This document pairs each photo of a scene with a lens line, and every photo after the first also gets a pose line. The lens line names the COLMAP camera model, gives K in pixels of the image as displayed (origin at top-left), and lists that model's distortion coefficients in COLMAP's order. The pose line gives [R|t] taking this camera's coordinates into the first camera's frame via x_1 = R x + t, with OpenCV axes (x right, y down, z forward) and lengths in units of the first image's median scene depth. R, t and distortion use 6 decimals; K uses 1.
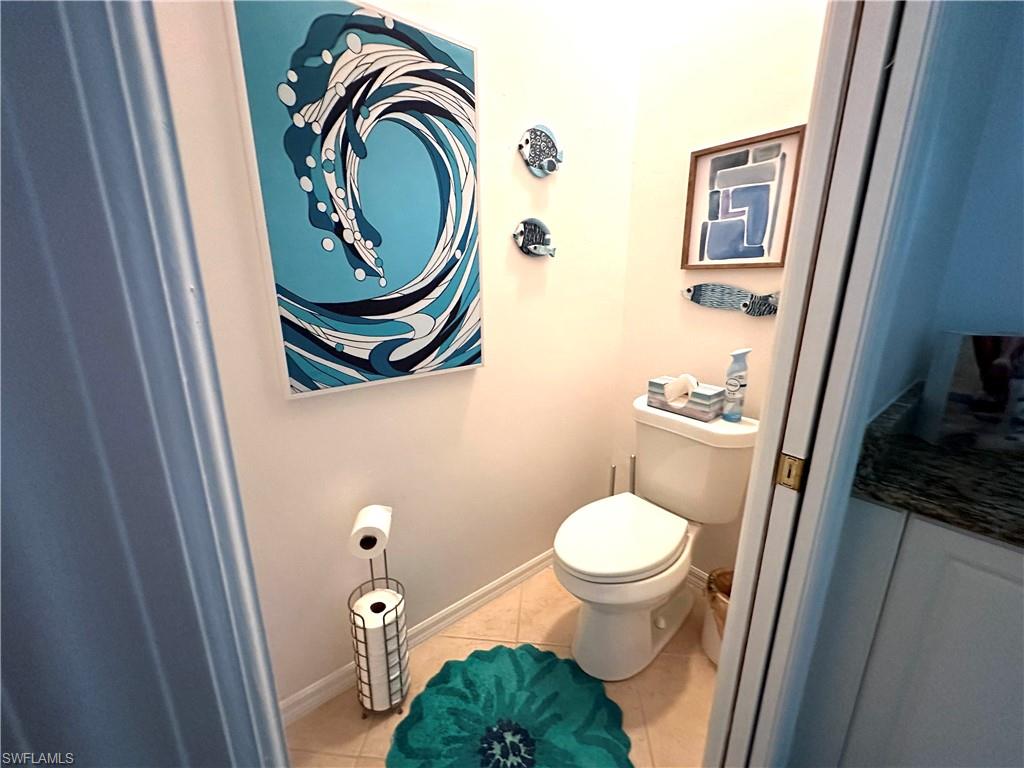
lens RADIAL K [[412.5, 0, 512.0], [0, 412.5, 384.0], [0, 0, 1]] dist [0.001930, 0.000170]
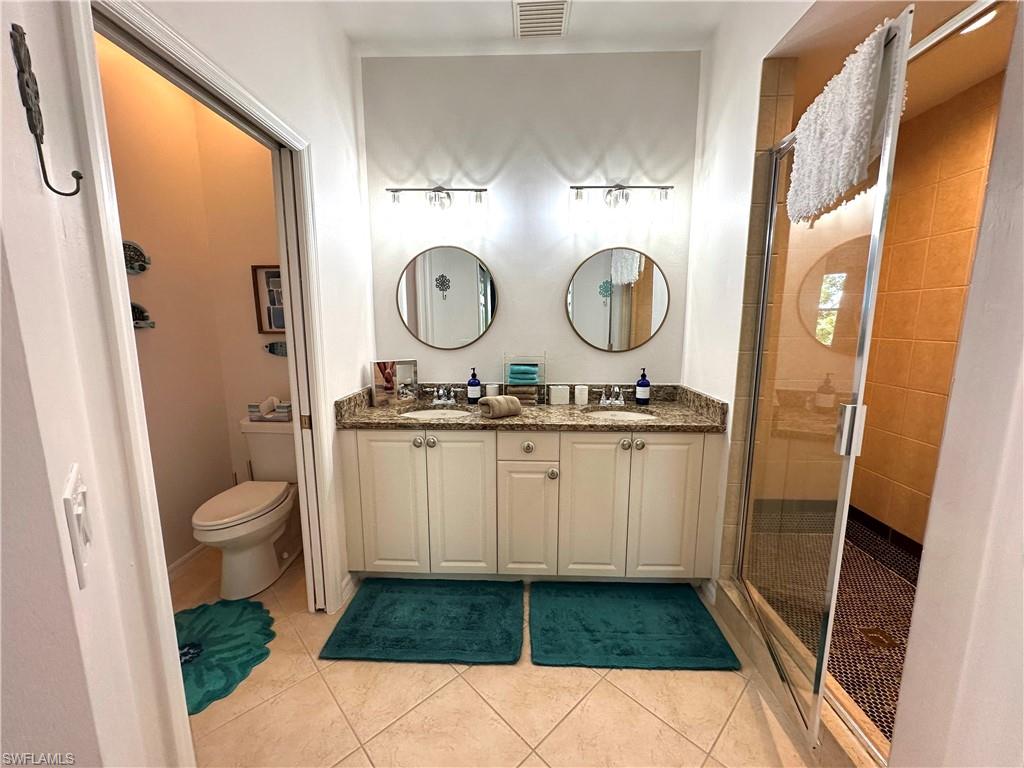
lens RADIAL K [[412.5, 0, 512.0], [0, 412.5, 384.0], [0, 0, 1]] dist [0.001930, 0.000170]
pose [[0.655486, -0.116768, 0.746125, -0.175665], [0.189942, 0.981706, -0.013232, 0.130002], [-0.730931, 0.150394, 0.665674, -0.813217]]
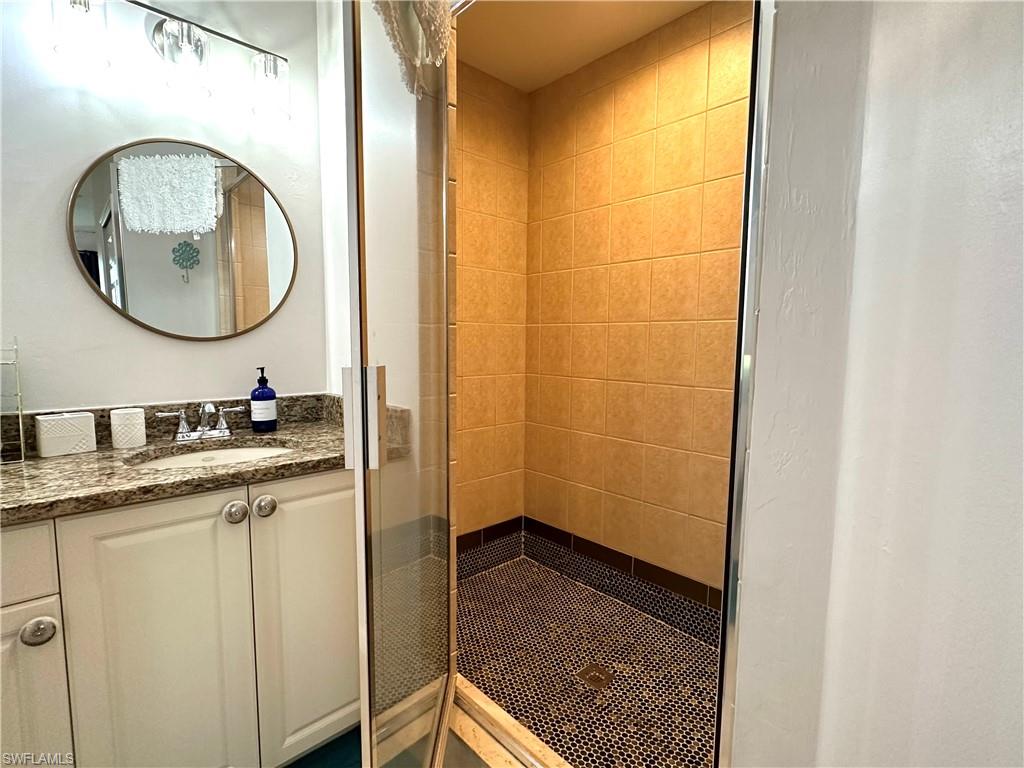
lens RADIAL K [[501.6, 0, 512.0], [0, 501.6, 384.0], [0, 0, 1]] dist [0.000605, 0.000305]
pose [[-0.055520, -0.094227, 0.994001, 0.245009], [0.242886, 0.964357, 0.104984, 0.200372], [-0.968465, 0.247258, -0.030655, -0.613659]]
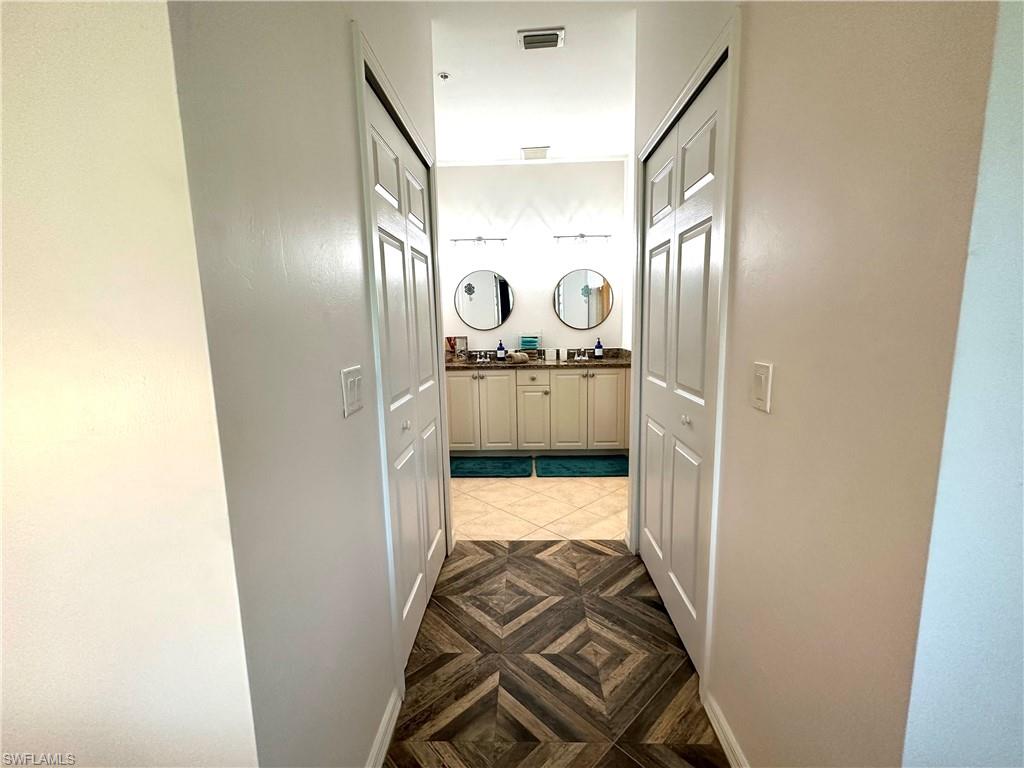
lens RADIAL K [[424.3, 0, 512.0], [0, 424.3, 384.0], [0, 0, 1]] dist [0.000078, 0.000010]
pose [[0.658017, -0.125279, 0.742508, -1.206786], [0.209263, 0.977644, -0.020499, 0.391289], [-0.723341, 0.168869, 0.669523, -1.586165]]
